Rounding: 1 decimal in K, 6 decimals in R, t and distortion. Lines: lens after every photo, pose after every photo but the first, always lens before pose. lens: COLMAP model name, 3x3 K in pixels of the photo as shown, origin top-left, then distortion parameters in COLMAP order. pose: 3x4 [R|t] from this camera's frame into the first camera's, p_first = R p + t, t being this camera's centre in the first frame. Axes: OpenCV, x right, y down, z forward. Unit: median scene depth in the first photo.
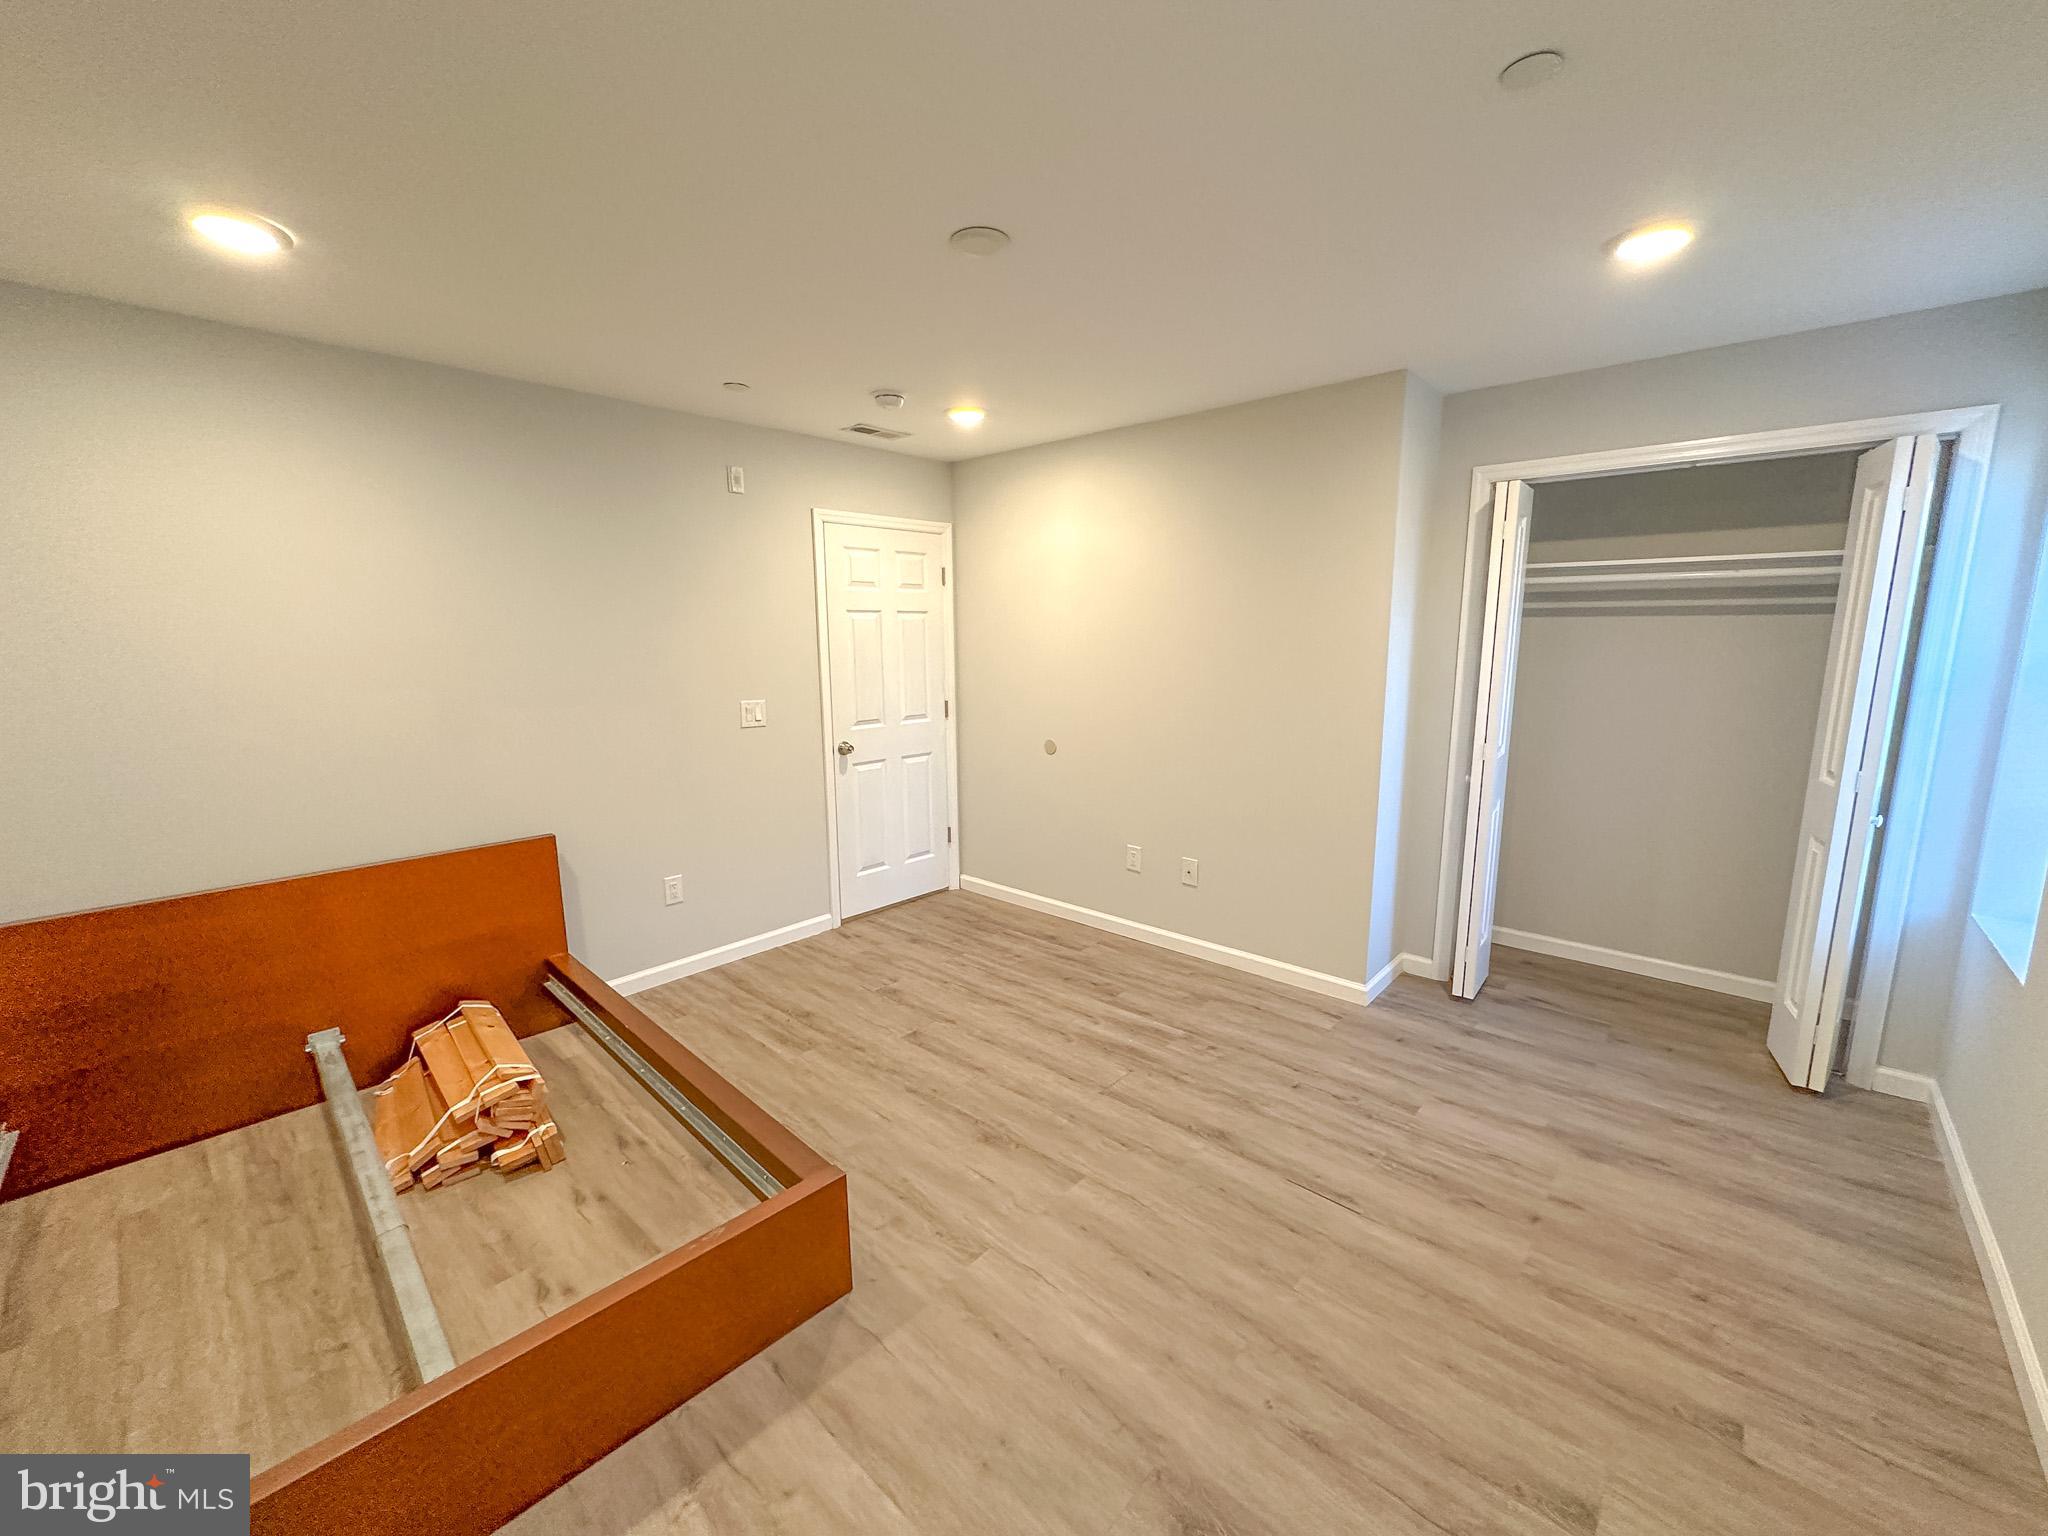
lens RADIAL K [[816.2, 0, 1023.3], [0, 816.2, 768.6], [0, 0, 1]] dist [-0.003121, 0.000421]
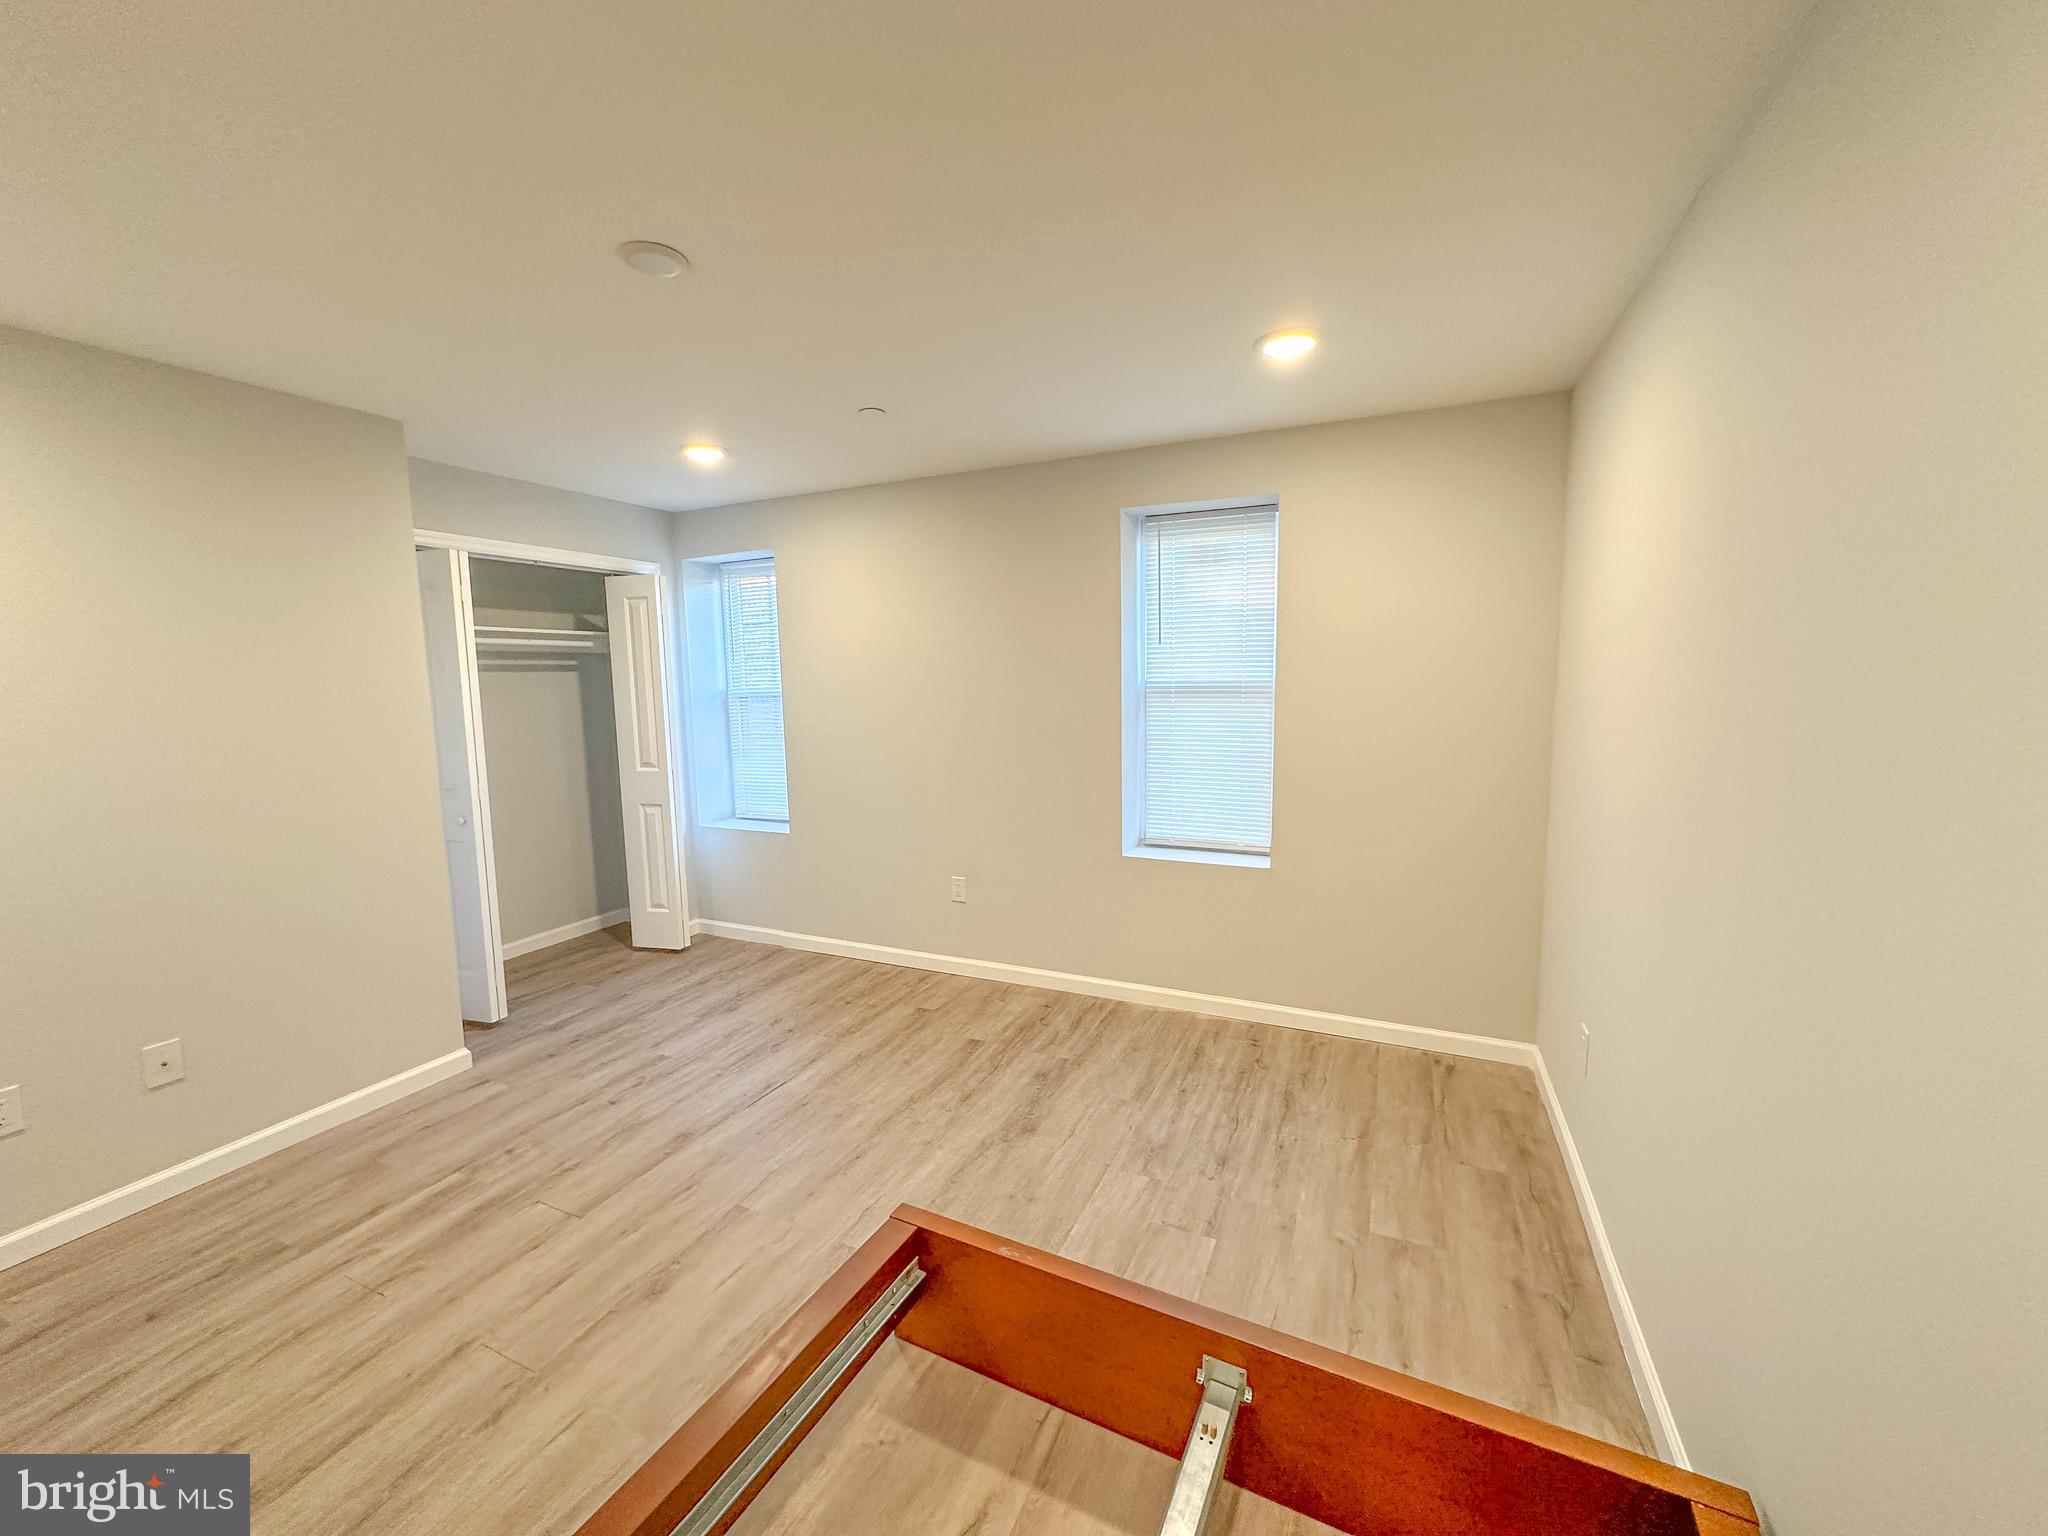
lens RADIAL K [[816.2, 0, 1023.3], [0, 816.2, 768.6], [0, 0, 1]] dist [-0.003121, 0.000421]
pose [[-0.299231, -0.097481, 0.949188, -0.728352], [0.177541, 0.971708, 0.155764, -0.096279], [-0.937518, 0.215129, -0.273458, 0.636714]]
